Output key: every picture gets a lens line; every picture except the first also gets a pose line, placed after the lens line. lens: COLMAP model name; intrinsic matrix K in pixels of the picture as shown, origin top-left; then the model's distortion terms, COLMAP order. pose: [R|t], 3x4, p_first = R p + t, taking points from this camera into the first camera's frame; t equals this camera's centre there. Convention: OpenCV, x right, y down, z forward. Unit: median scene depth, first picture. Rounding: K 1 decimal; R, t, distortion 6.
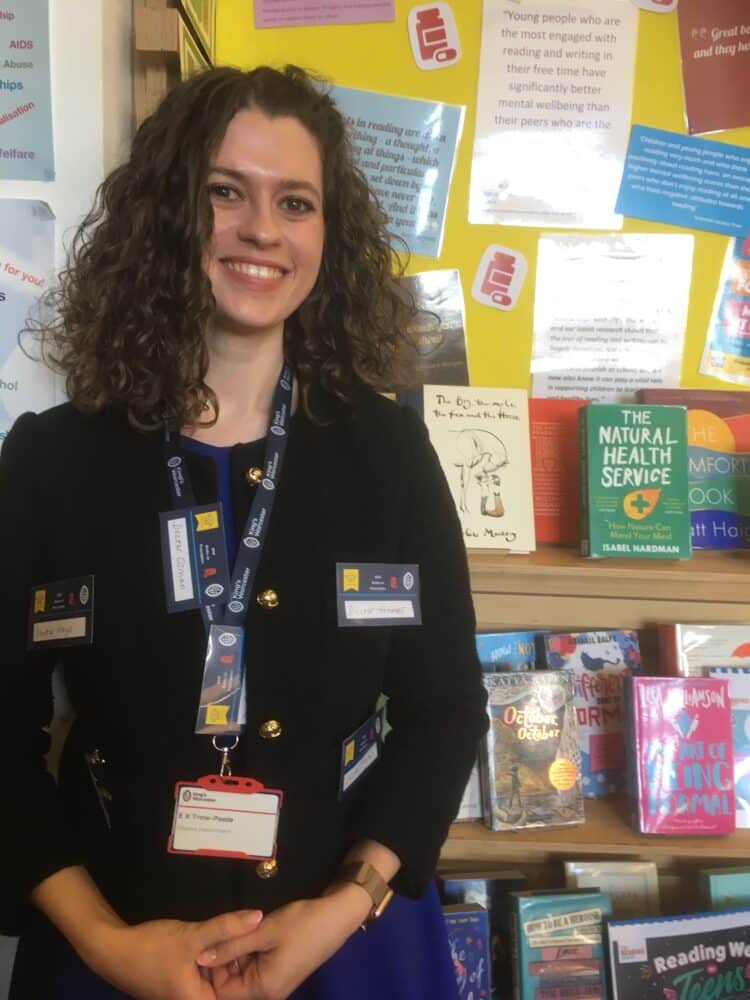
lens RADIAL K [[882.4, 0, 374.0], [0, 882.4, 503.0], [0, 0, 1]] dist [0.047077, -0.109022]
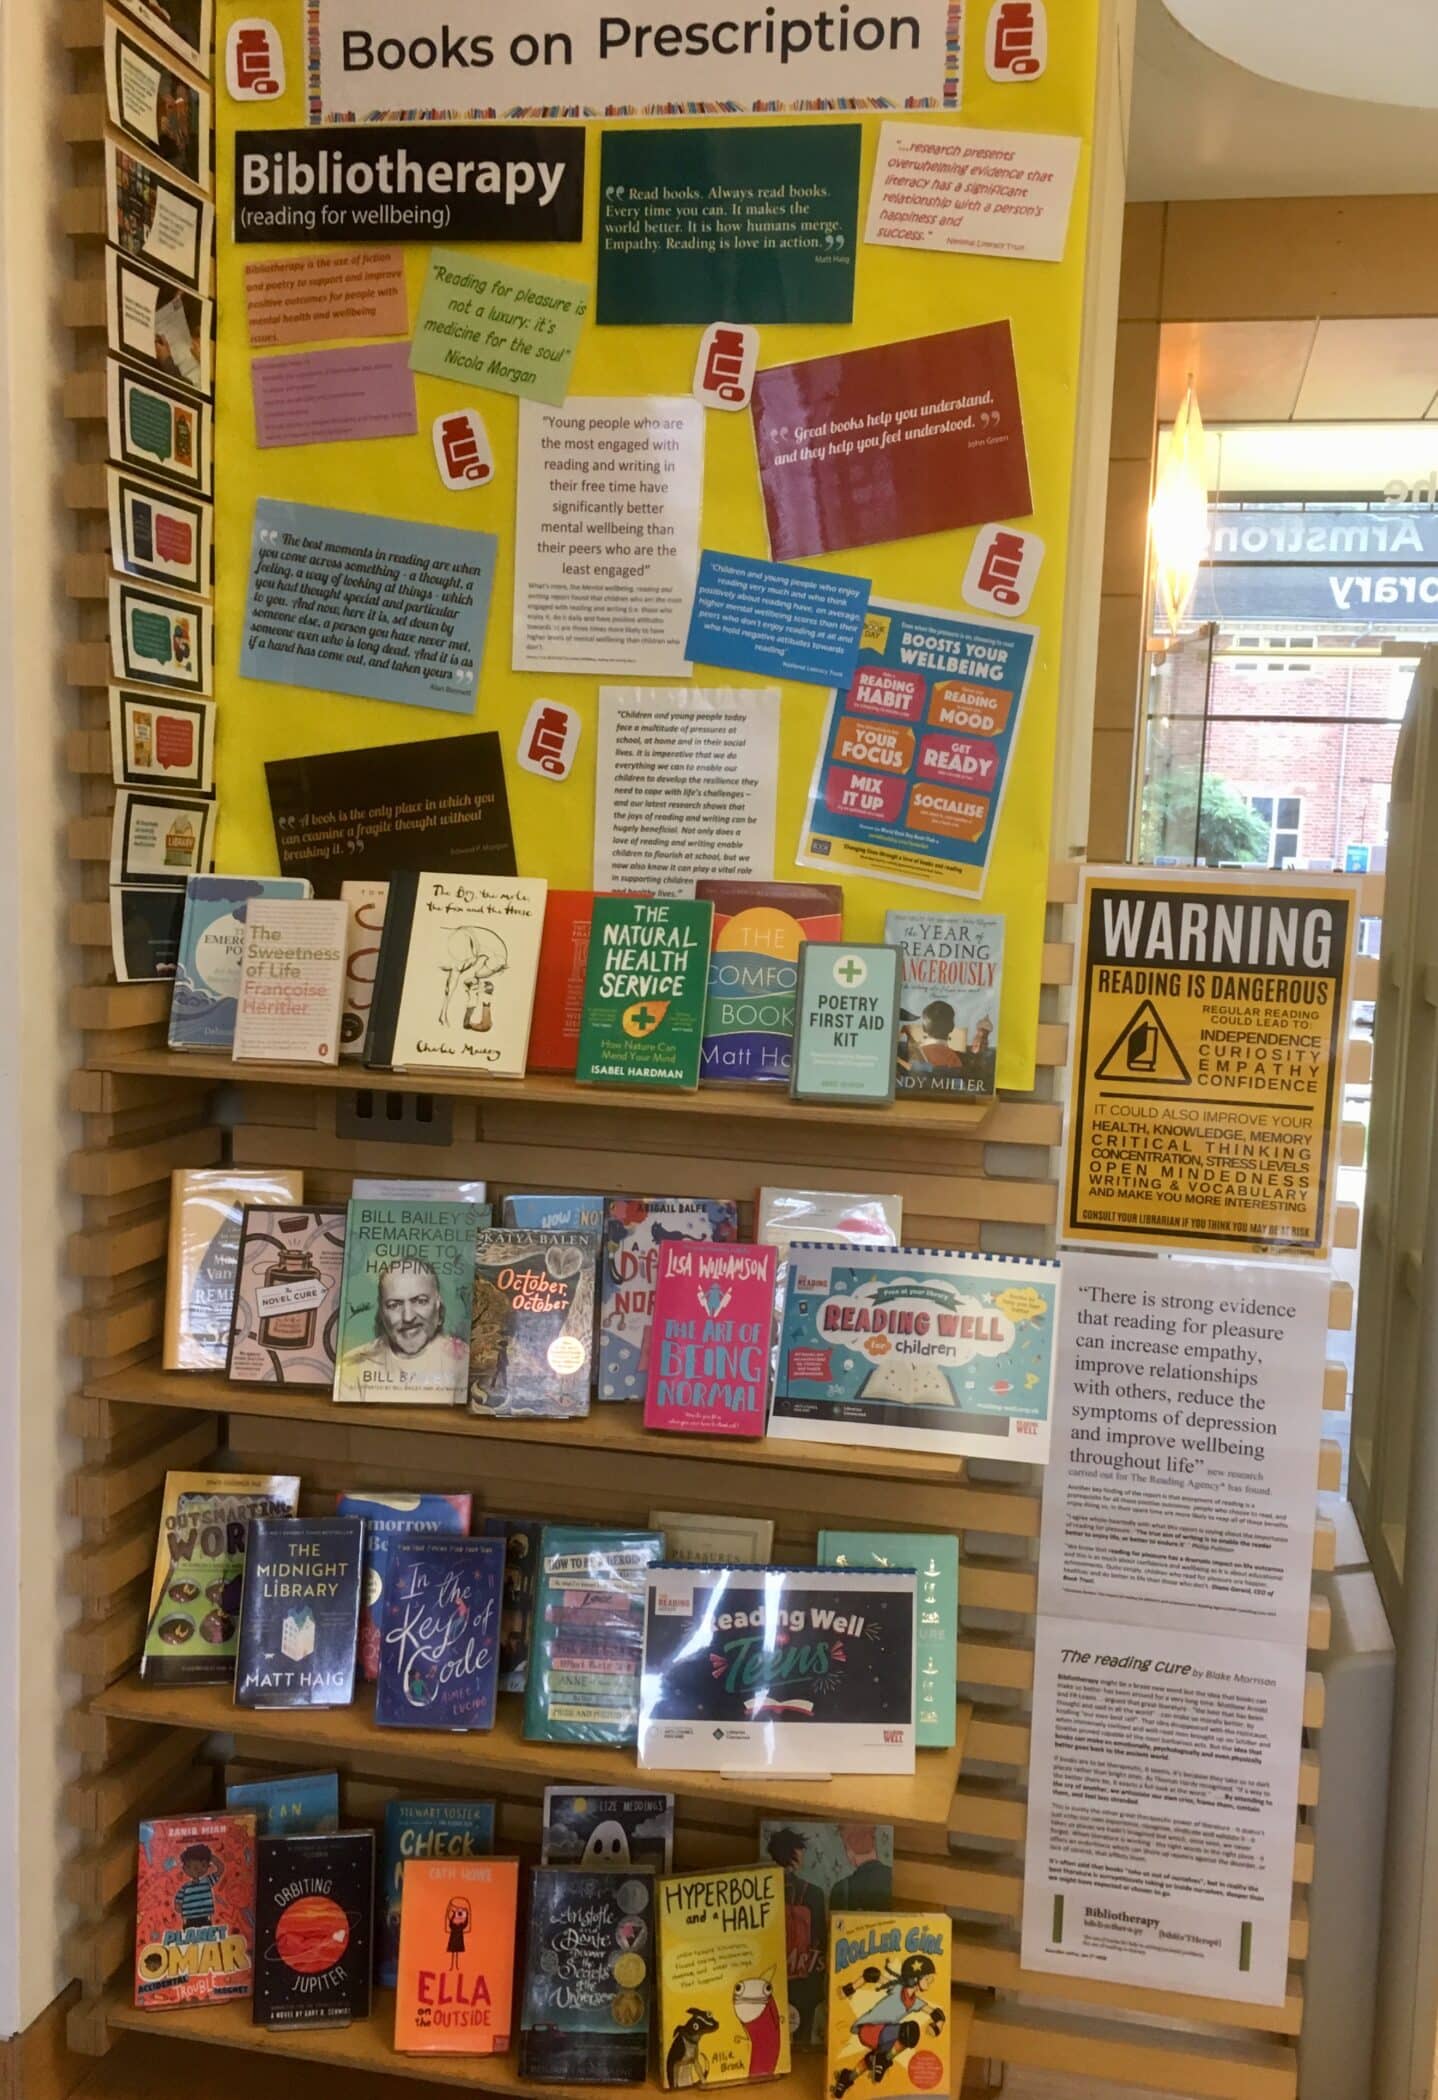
lens RADIAL K [[1813.0, 0, 719.6], [0, 1813.0, 1059.7], [0, 0, 1]] dist [-0.000389, 0.008808]
pose [[0.984471, 0.025959, -0.173618, 0.602253], [-0.032292, 0.998908, -0.033752, 0.084973], [0.172552, 0.038834, 0.984235, -0.582754]]
